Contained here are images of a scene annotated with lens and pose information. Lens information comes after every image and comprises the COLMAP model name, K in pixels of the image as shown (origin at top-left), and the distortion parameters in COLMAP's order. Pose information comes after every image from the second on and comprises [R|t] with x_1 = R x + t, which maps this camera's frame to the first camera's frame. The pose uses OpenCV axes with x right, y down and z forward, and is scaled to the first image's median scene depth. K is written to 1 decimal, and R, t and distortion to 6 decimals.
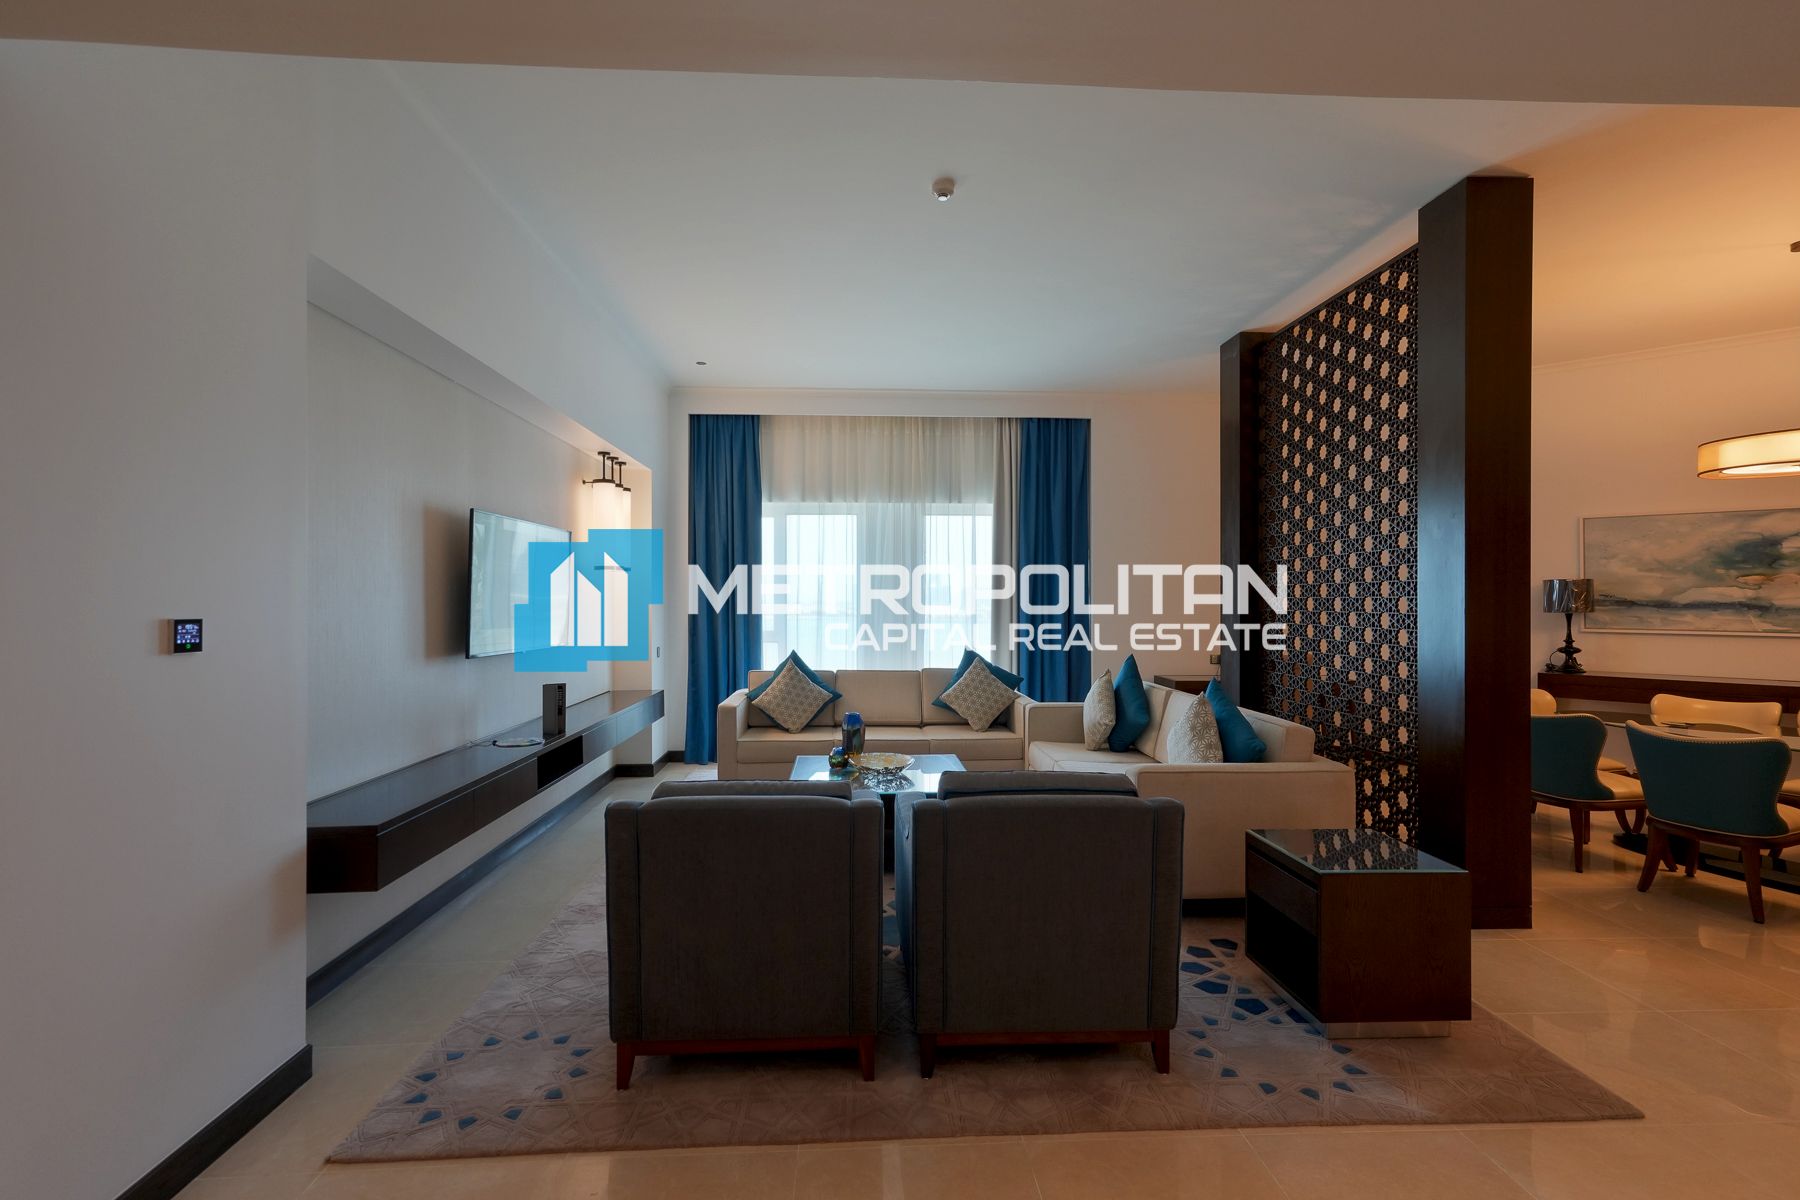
lens RADIAL K [[845.3, 0, 901.3], [0, 845.3, 600.2], [0, 0, 1]] dist [-0.002651, 0.011633]
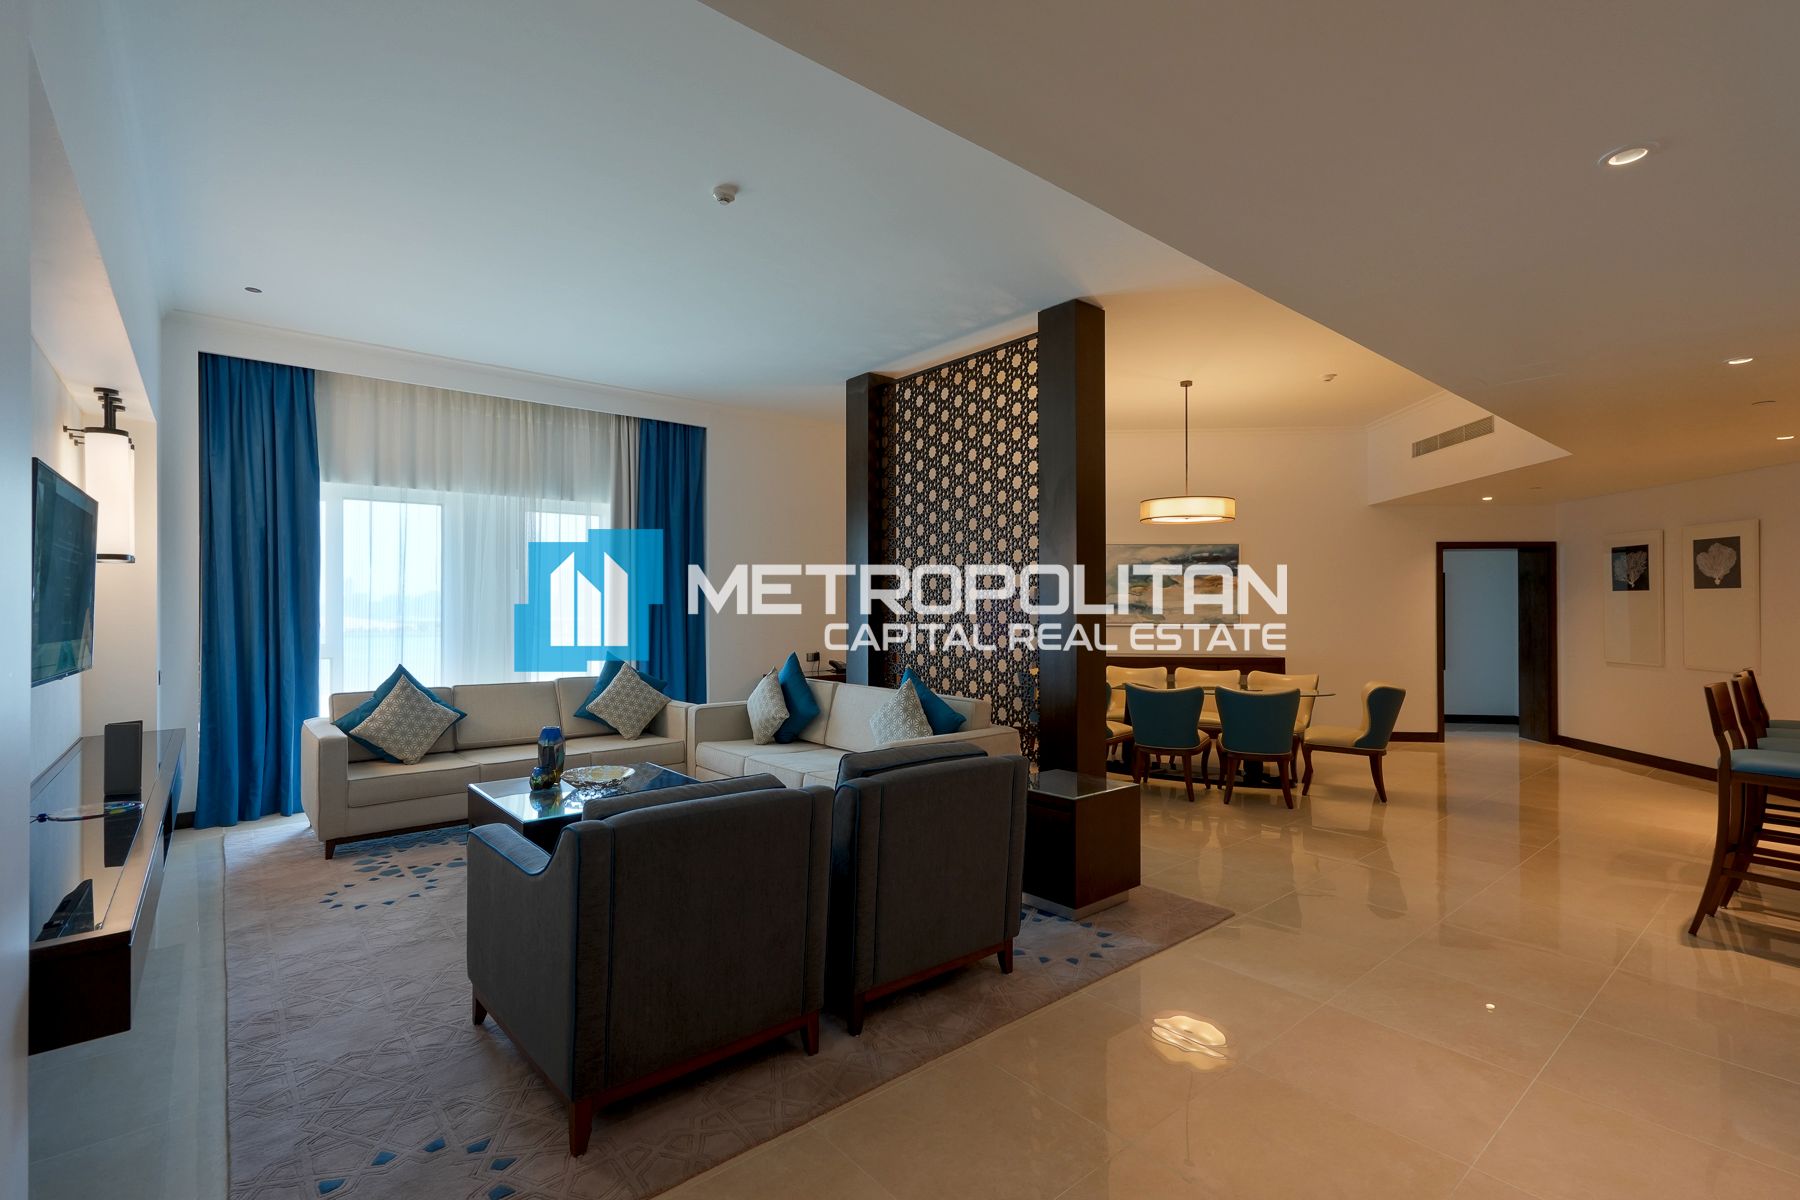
lens RADIAL K [[845.3, 0, 917.7], [0, 845.3, 607.4], [0, 0, 1]] dist [-0.002651, 0.011633]
pose [[0.788713, -0.004450, 0.614746, -0.274335], [0.005629, 0.999984, 0.000016, 0.006930], [-0.614736, 0.003448, 0.788725, 0.043468]]
